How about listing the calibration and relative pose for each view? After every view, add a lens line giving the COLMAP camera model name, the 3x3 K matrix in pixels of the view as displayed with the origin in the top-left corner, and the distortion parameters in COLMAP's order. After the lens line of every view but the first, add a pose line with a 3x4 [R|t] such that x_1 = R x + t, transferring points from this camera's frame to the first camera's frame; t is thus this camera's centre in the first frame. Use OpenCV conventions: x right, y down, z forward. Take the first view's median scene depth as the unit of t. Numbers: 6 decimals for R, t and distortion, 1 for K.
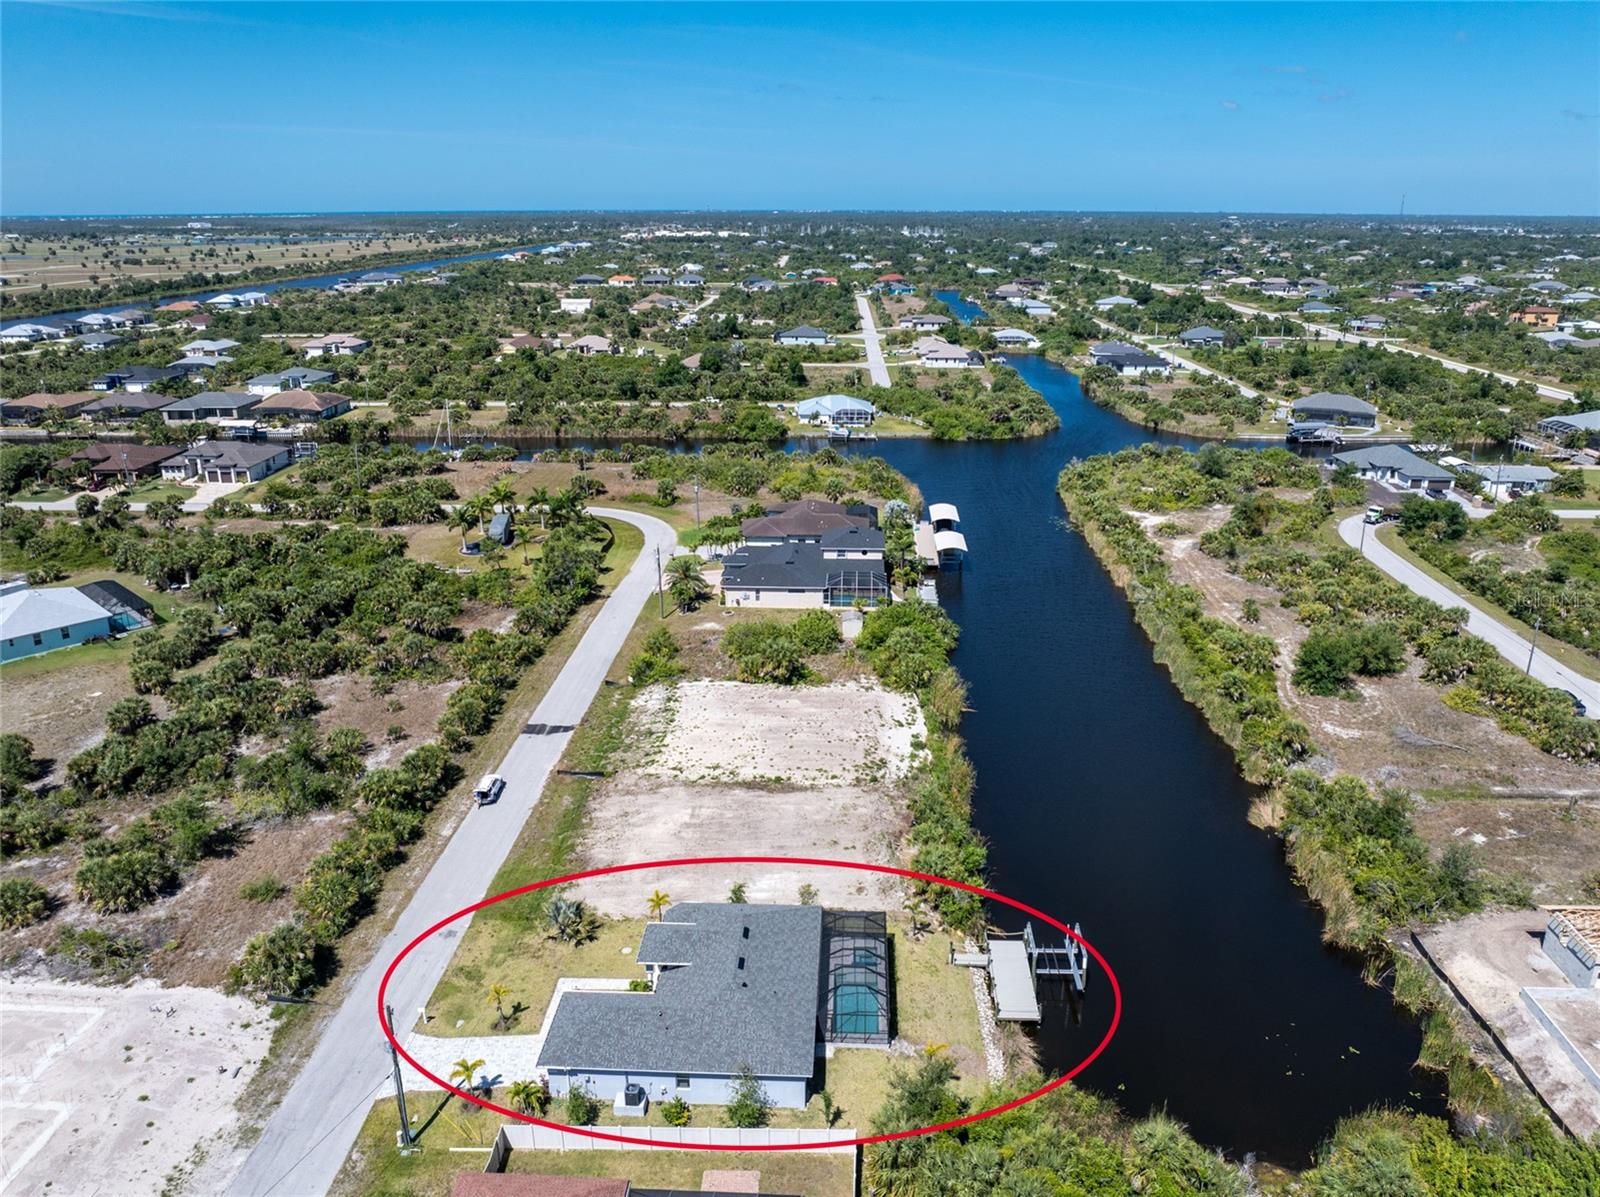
lens RADIAL K [[1153.1, 0, 809.0], [0, 1153.1, 593.1], [0, 0, 1]] dist [-0.042226, 0.003524]
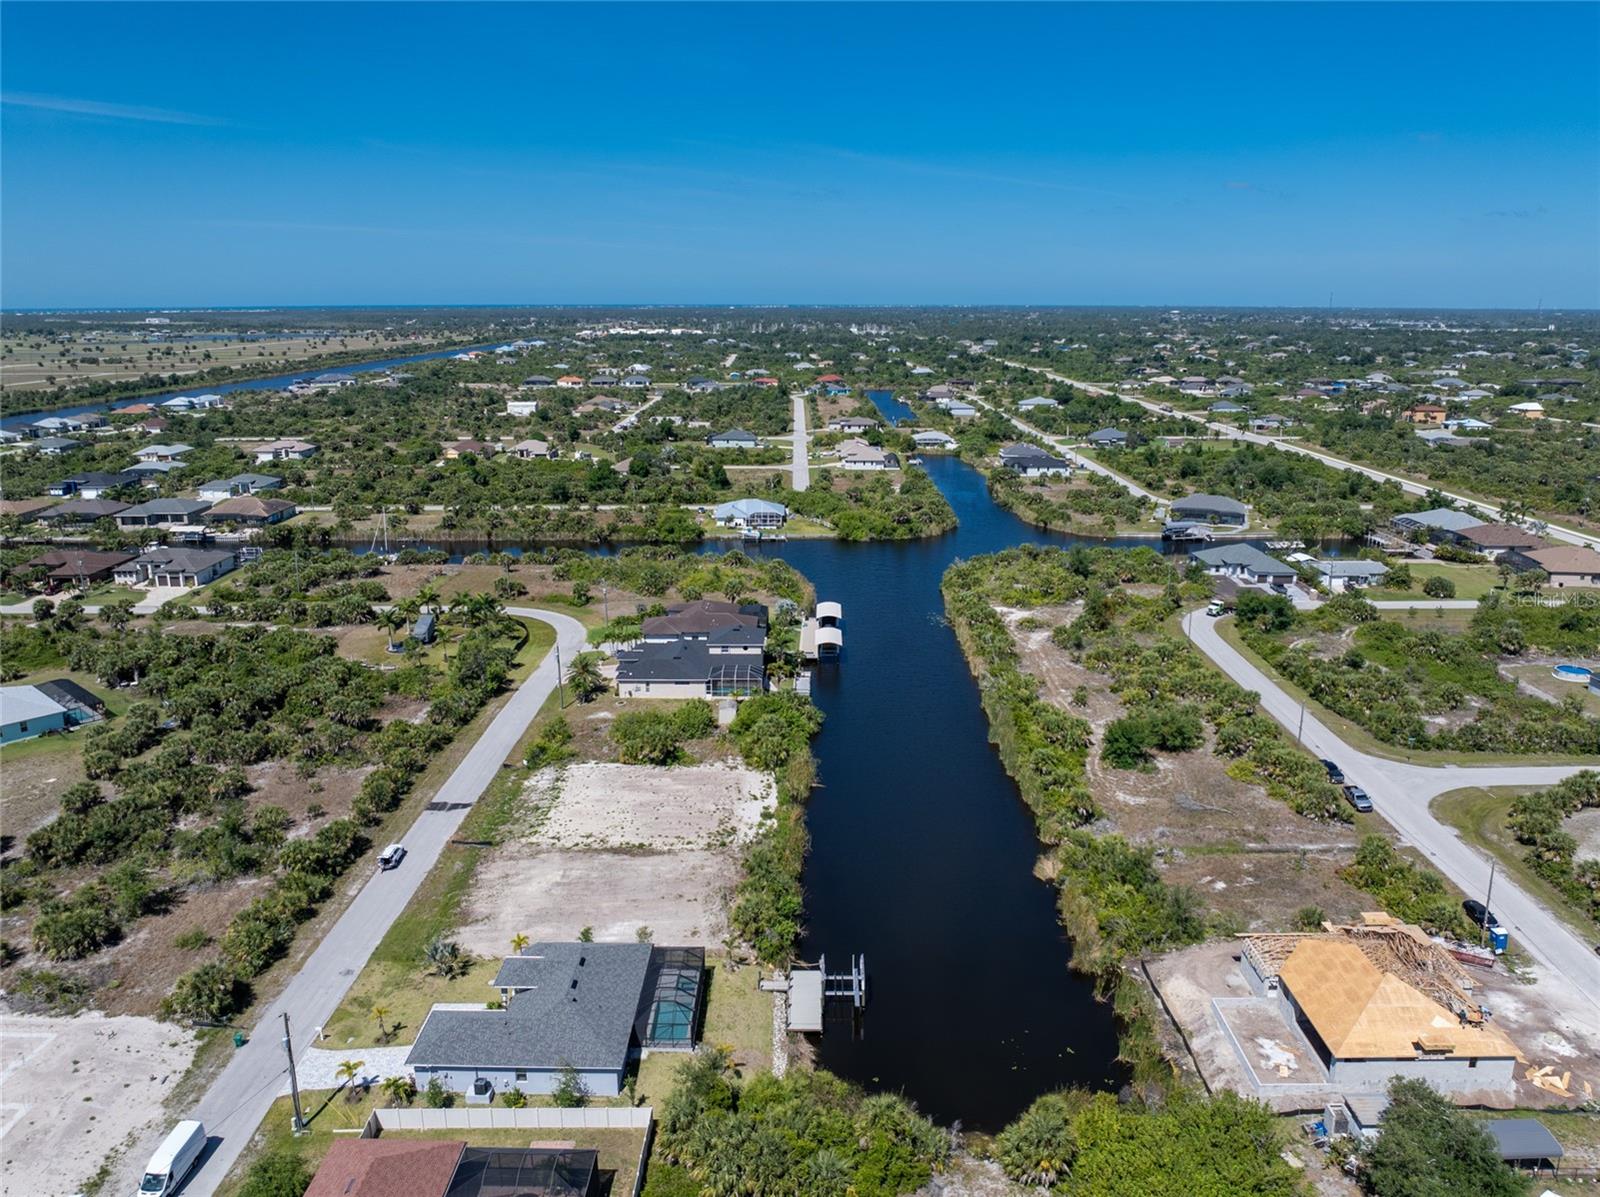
lens RADIAL K [[1153.1, 0, 809.0], [0, 1153.1, 593.1], [0, 0, 1]] dist [-0.042226, 0.003524]
pose [[0.999340, -0.008192, 0.035377, 0.068715], [0.010865, 0.997046, -0.076034, -0.002510], [-0.034649, 0.076368, 0.996477, -0.127403]]
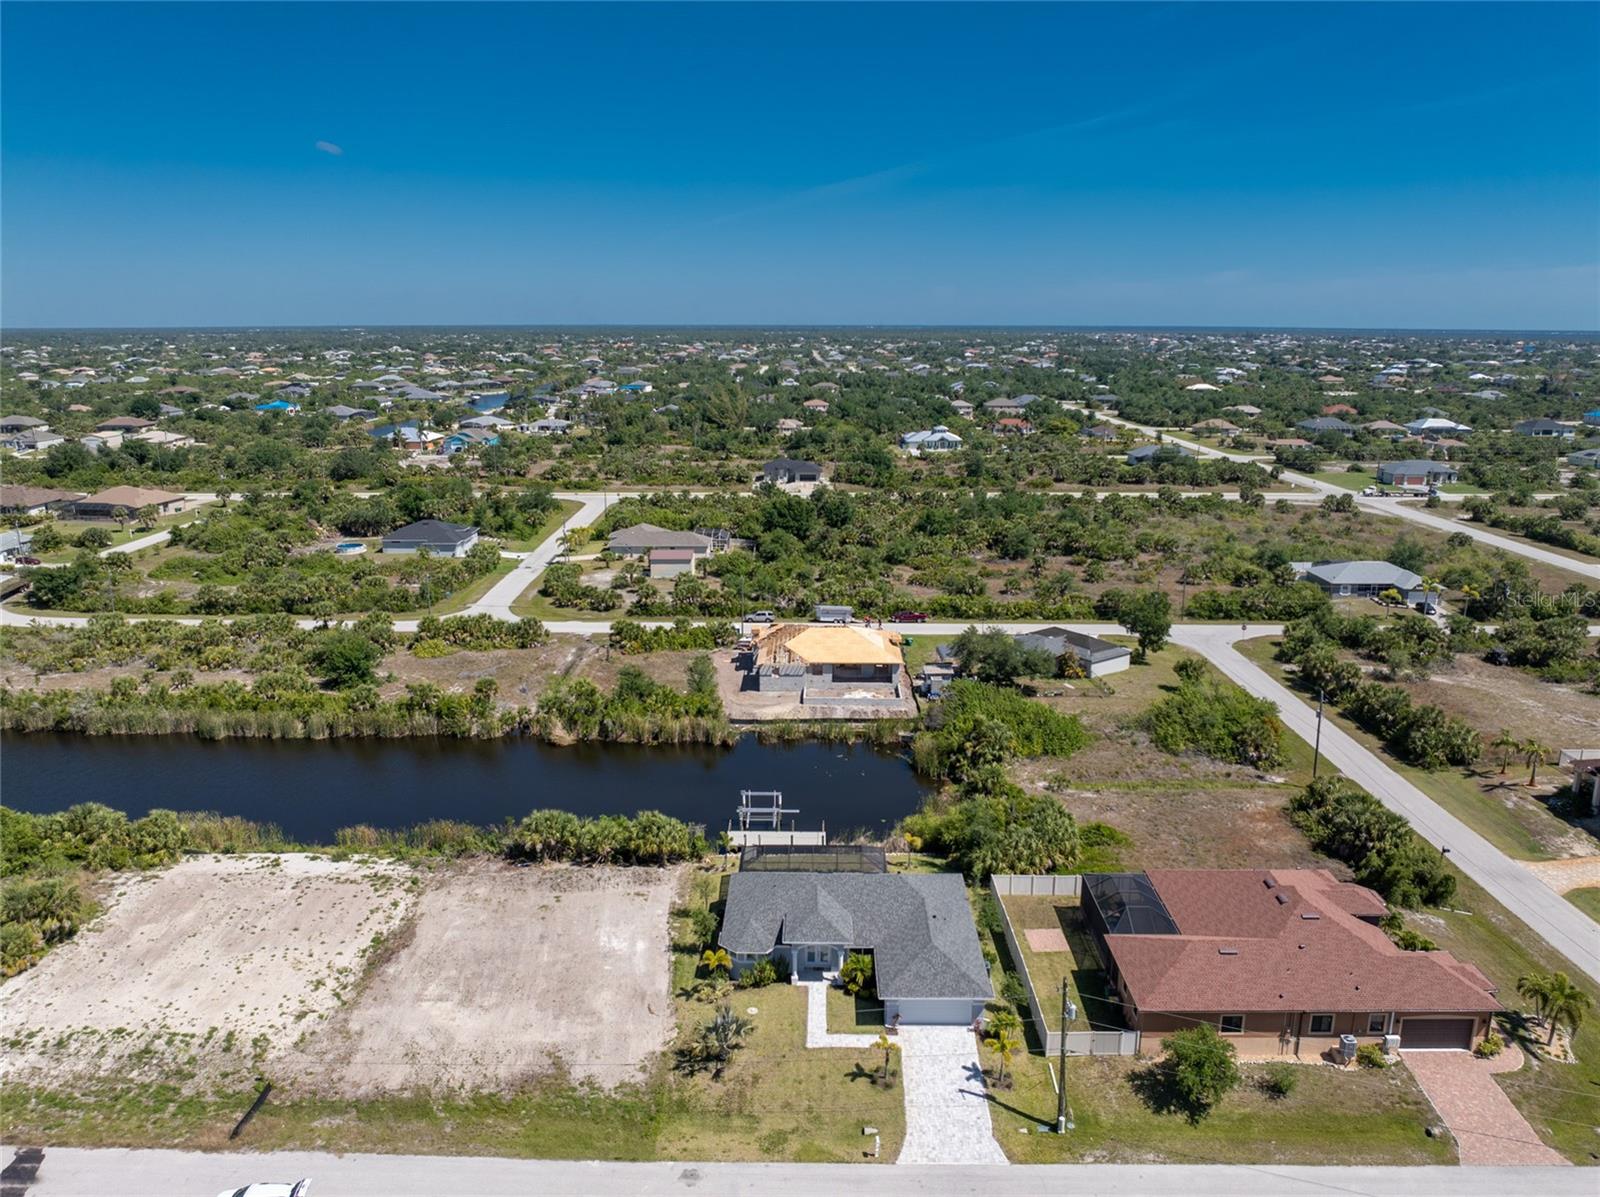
lens RADIAL K [[1141.0, 0, 796.8], [0, 1141.0, 597.0], [0, 0, 1]] dist [-0.059815, 0.027263]
pose [[-0.023797, -0.234375, 0.971855, -0.467707], [0.315713, 0.920620, 0.229750, -0.088490], [-0.948556, 0.312294, 0.052087, 0.406794]]
